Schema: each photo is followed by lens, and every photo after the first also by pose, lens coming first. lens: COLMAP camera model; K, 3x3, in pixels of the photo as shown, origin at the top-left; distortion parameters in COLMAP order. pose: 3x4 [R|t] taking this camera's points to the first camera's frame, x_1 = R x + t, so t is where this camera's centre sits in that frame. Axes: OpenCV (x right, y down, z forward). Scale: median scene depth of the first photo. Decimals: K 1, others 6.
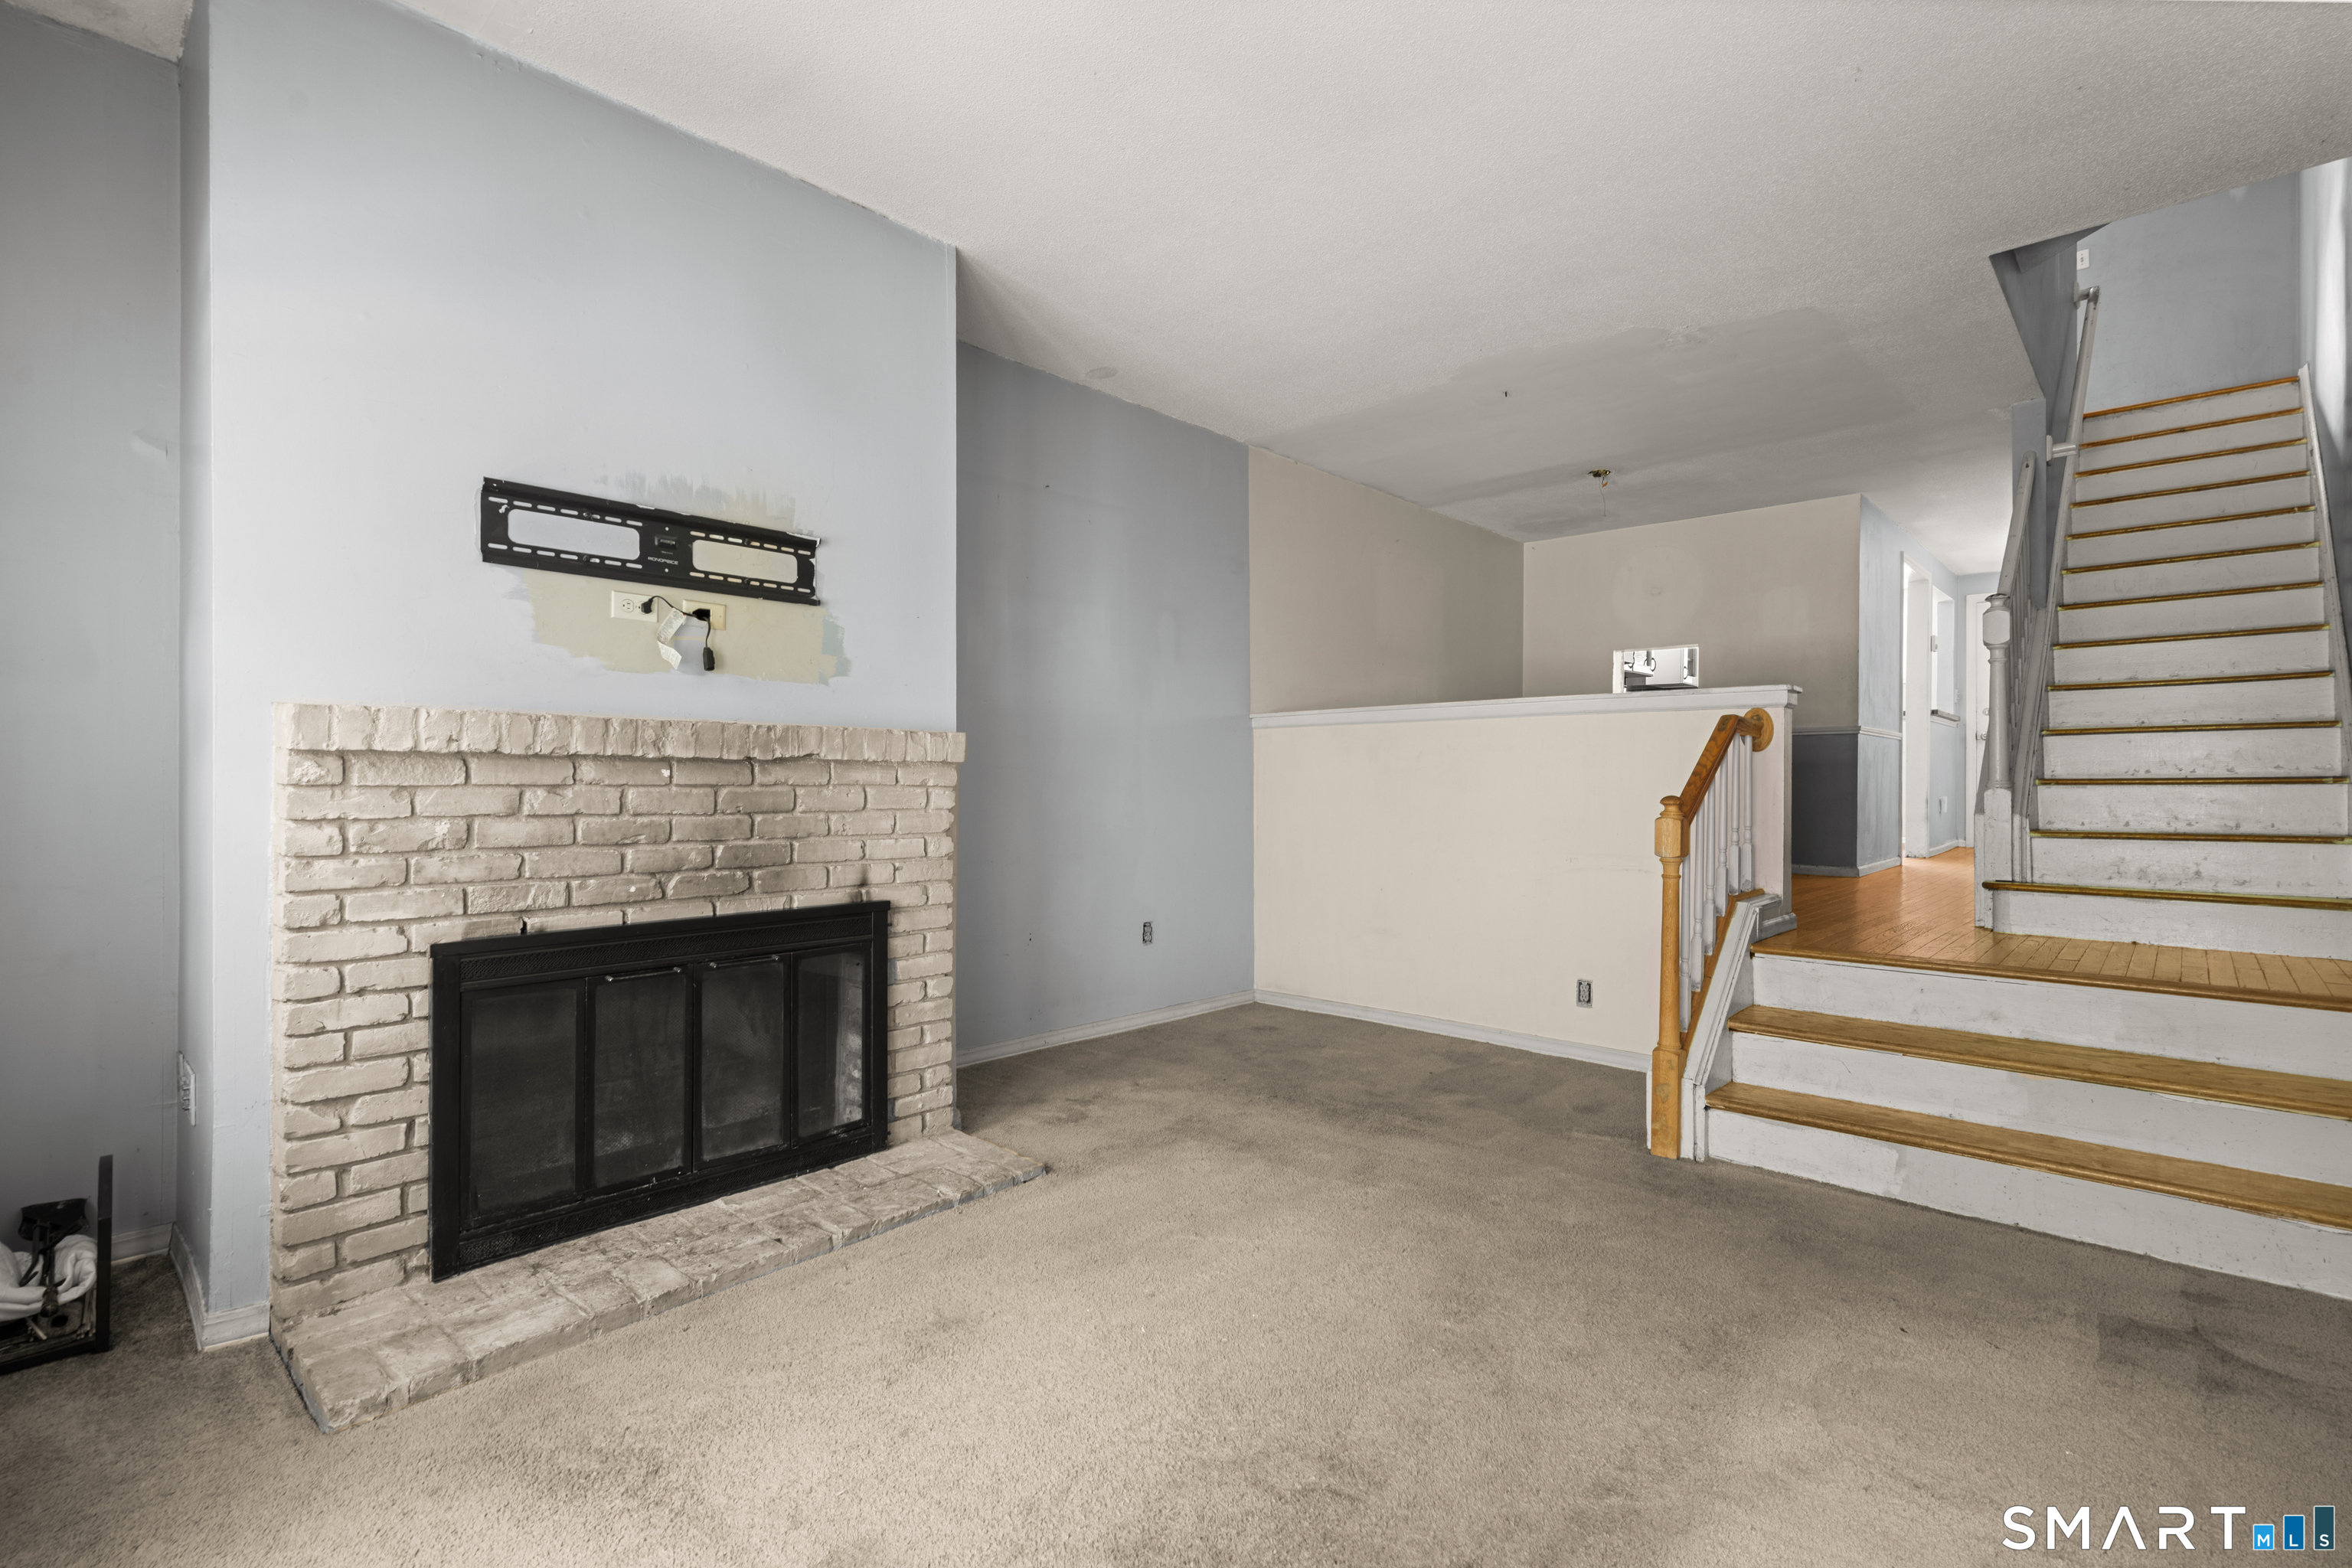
lens RADIAL K [[1082.5, 0, 1182.0], [0, 1082.5, 776.6], [0, 0, 1]] dist [-0.002780, 0.000208]
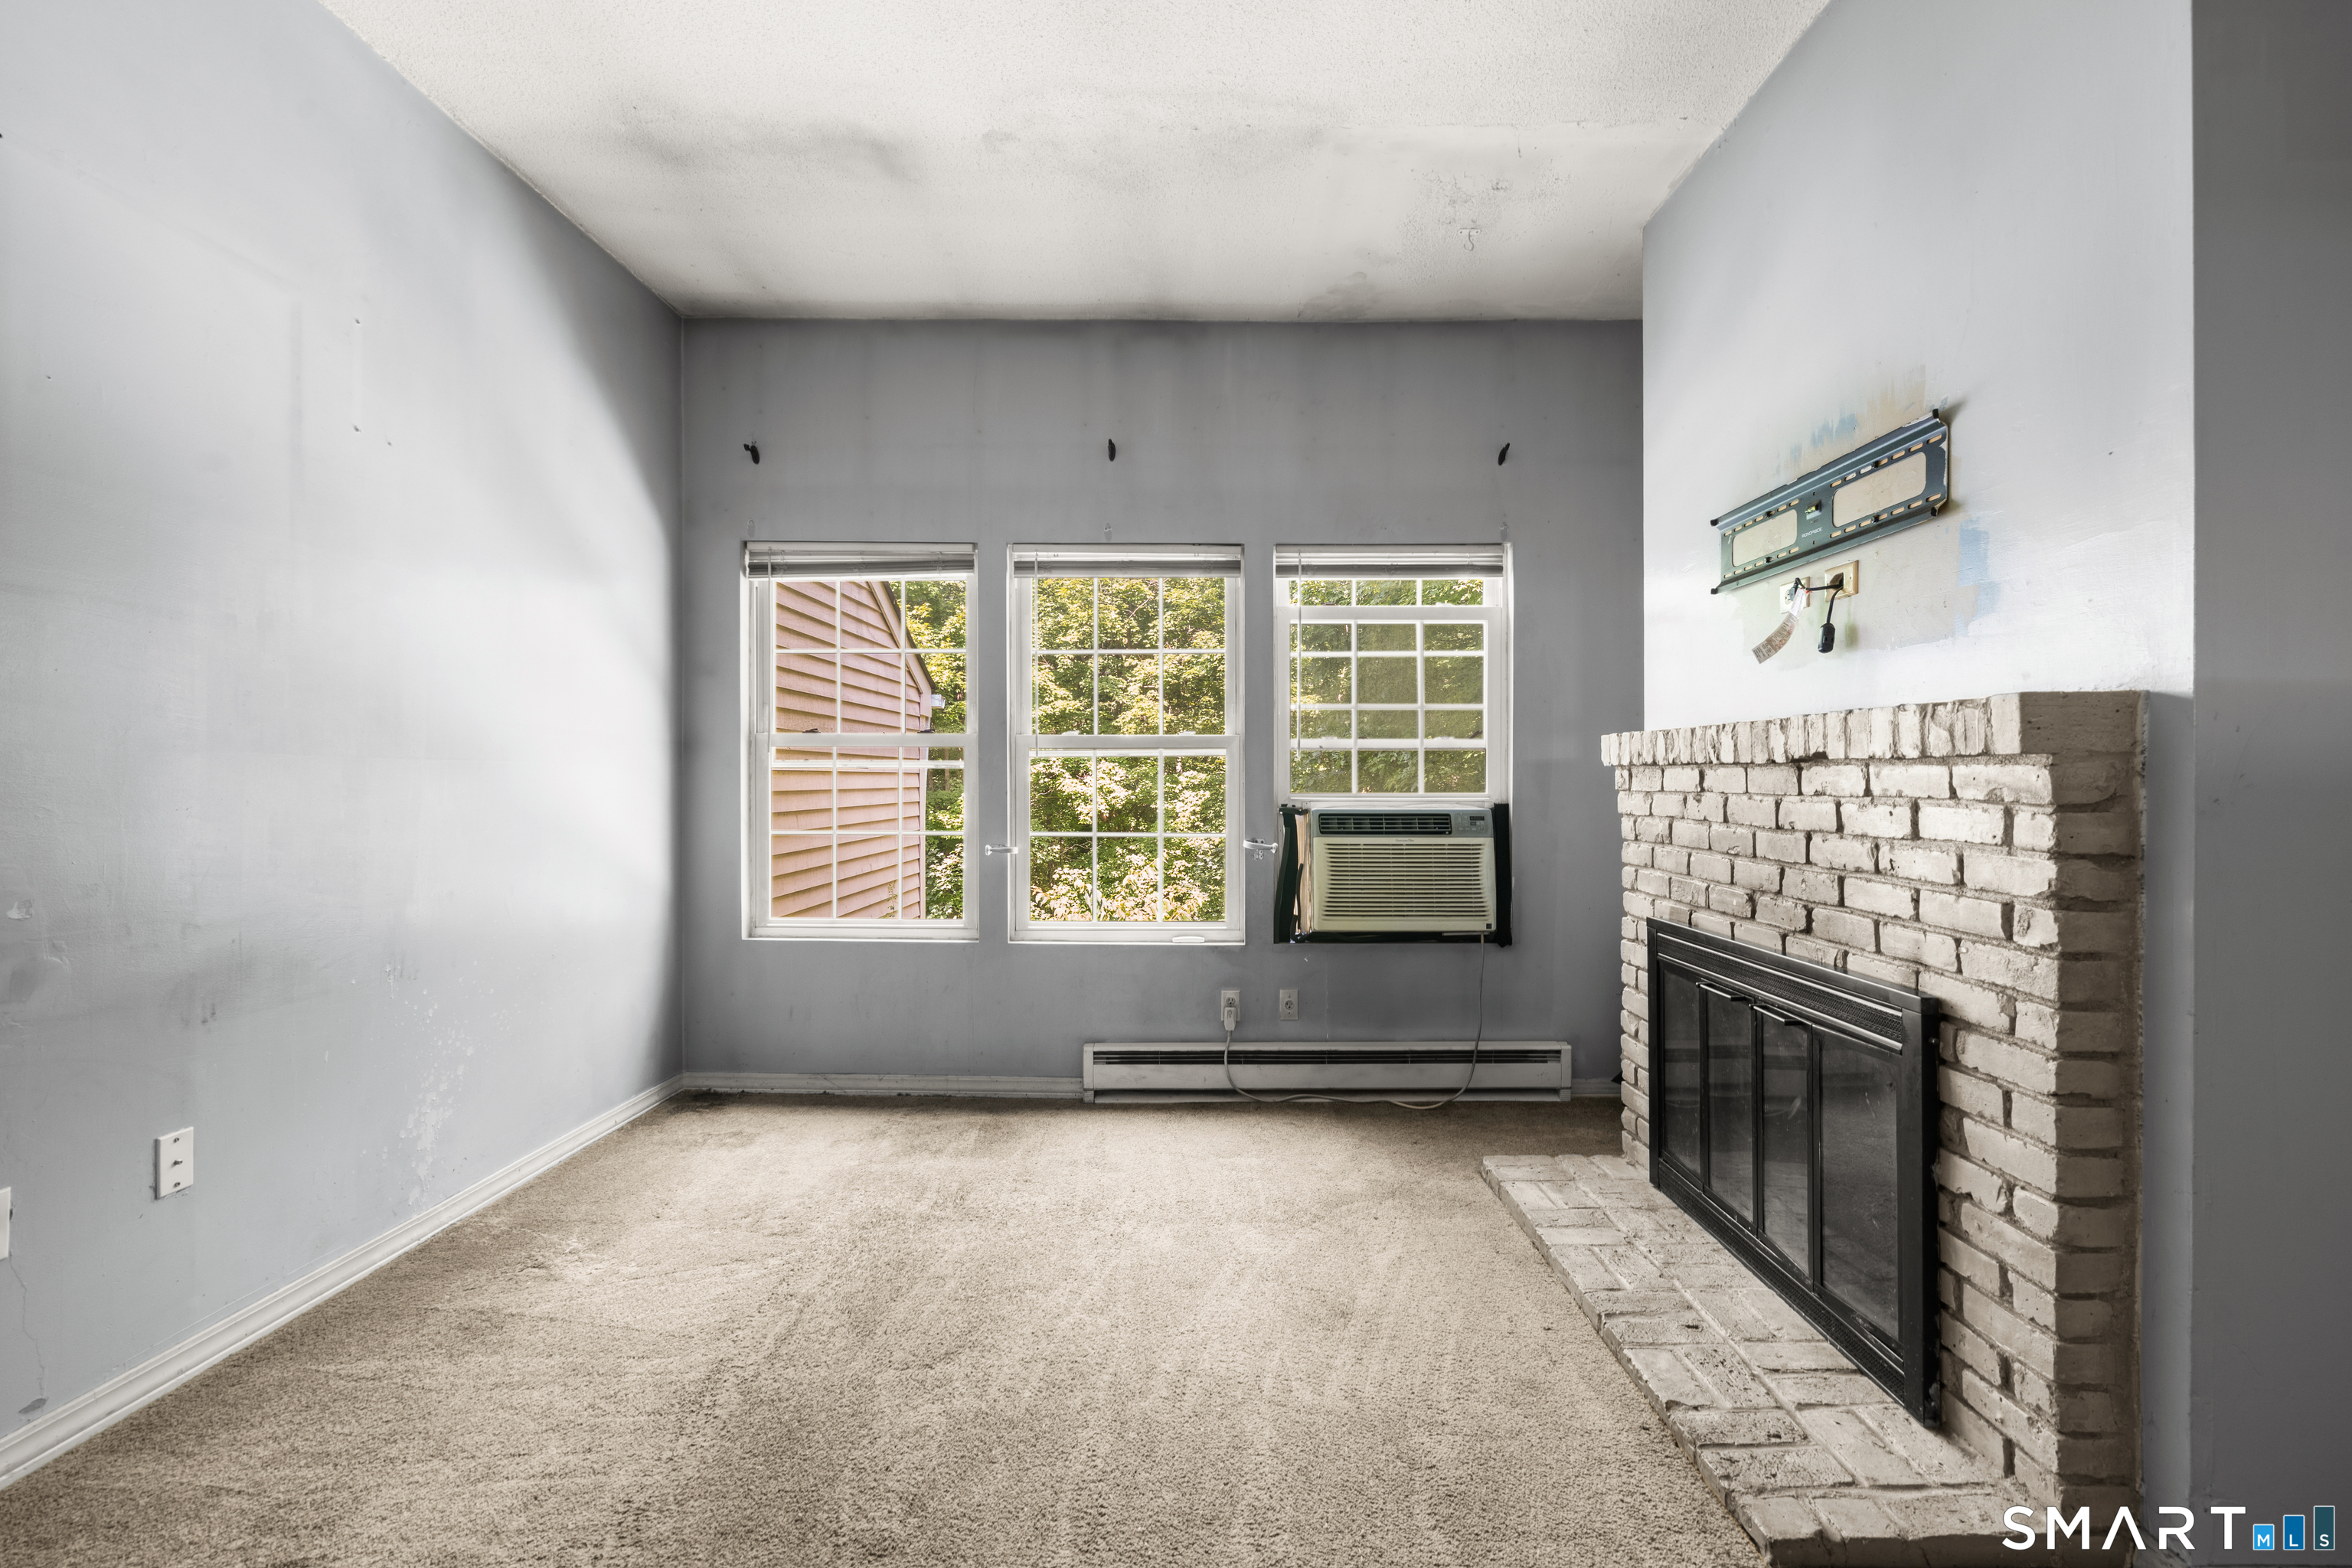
lens RADIAL K [[1082.5, 0, 1182.0], [0, 1082.5, 776.6], [0, 0, 1]] dist [-0.002780, 0.000208]
pose [[-0.752360, -0.003430, -0.658743, 0.401308], [0.005458, 0.999920, -0.011440, 0.000288], [0.658729, -0.012203, -0.752281, 1.145774]]
